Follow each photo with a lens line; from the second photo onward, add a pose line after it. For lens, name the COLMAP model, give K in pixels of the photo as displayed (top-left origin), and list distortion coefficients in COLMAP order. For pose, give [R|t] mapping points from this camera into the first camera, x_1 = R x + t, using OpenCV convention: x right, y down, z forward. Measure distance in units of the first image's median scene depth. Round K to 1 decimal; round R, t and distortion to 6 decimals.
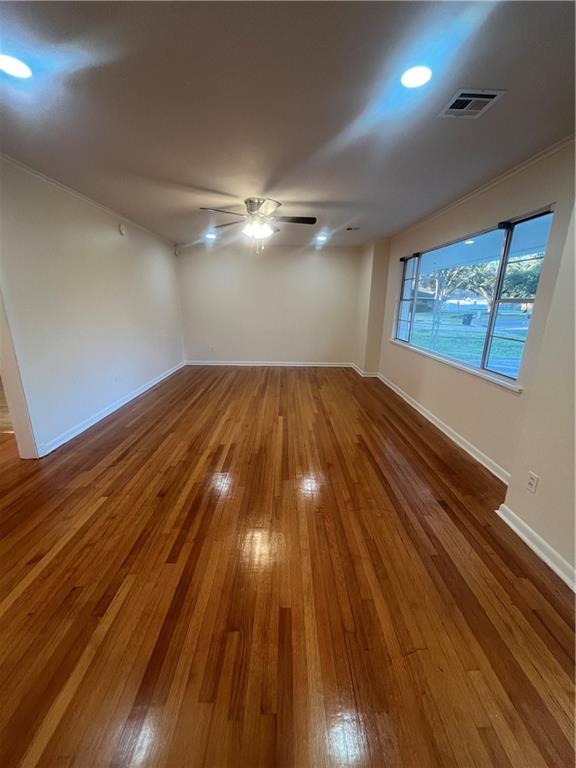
lens RADIAL K [[309.7, 0, 286.9], [0, 309.7, 387.4], [0, 0, 1]] dist [0.000879, -0.000079]
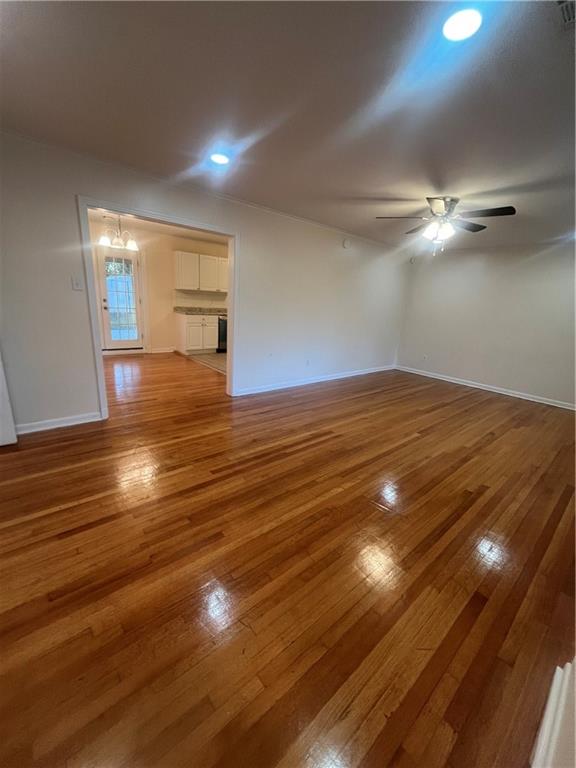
lens RADIAL K [[309.7, 0, 286.3], [0, 309.7, 382.6], [0, 0, 1]] dist [0.000879, -0.000079]
pose [[0.650569, 0.229022, -0.724092, 0.468648], [-0.260770, 0.962842, 0.070245, -0.017086], [0.713273, 0.143122, 0.686117, 0.117834]]
